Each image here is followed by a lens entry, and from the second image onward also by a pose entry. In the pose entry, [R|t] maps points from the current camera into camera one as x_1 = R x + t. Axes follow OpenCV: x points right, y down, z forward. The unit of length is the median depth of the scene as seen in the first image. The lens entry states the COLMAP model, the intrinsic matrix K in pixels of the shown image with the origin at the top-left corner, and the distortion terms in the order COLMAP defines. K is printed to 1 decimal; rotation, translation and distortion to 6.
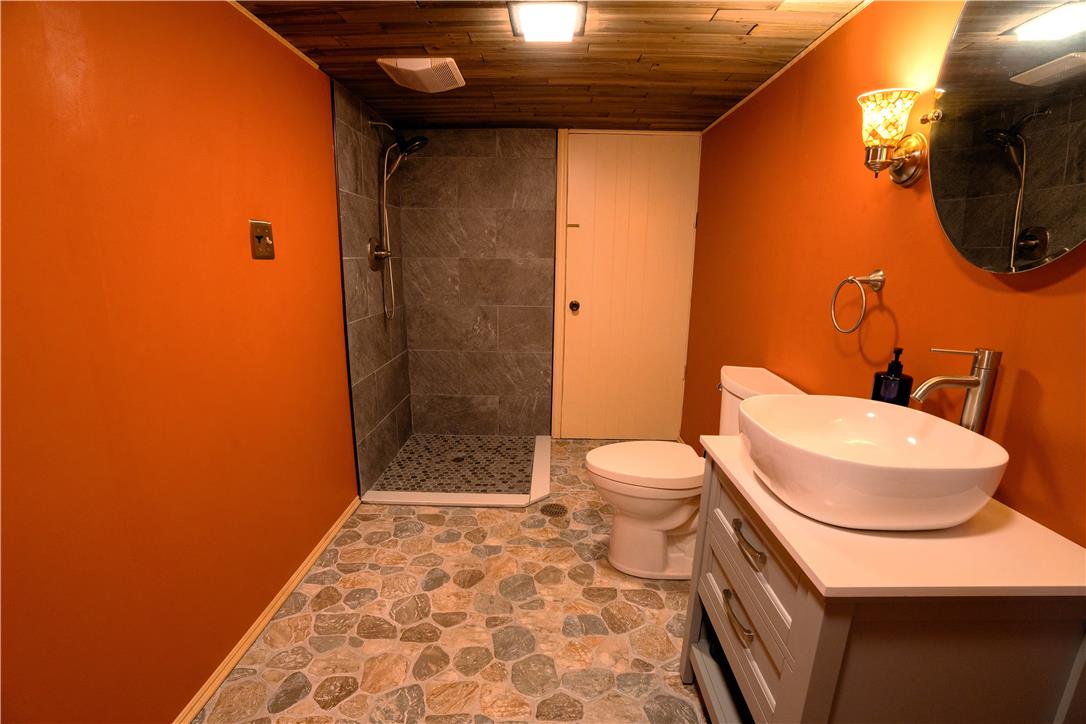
lens RADIAL K [[474.2, 0, 543.0], [0, 474.2, 362.0], [0, 0, 1]] dist [-0.072803, 0.019496]
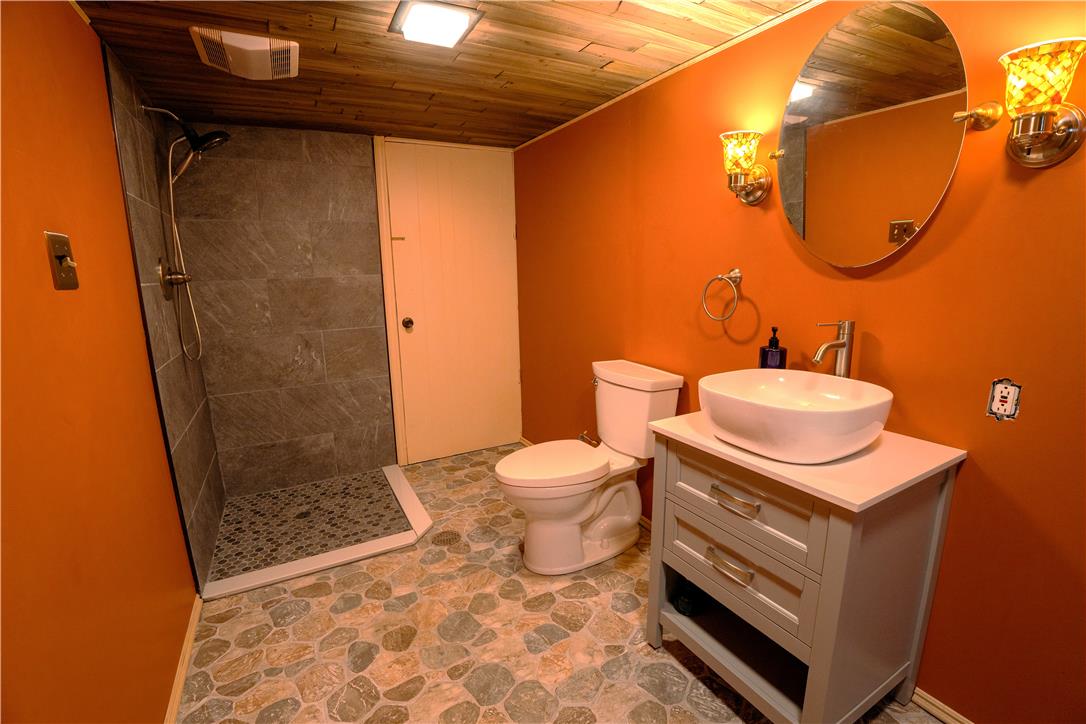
lens RADIAL K [[474.2, 0, 543.0], [0, 474.2, 362.0], [0, 0, 1]] dist [-0.072803, 0.019496]
pose [[0.869953, -0.127744, 0.476302, -0.238469], [0.139623, 0.990149, 0.010540, -0.019890], [-0.472956, 0.057334, 0.879219, 0.072884]]
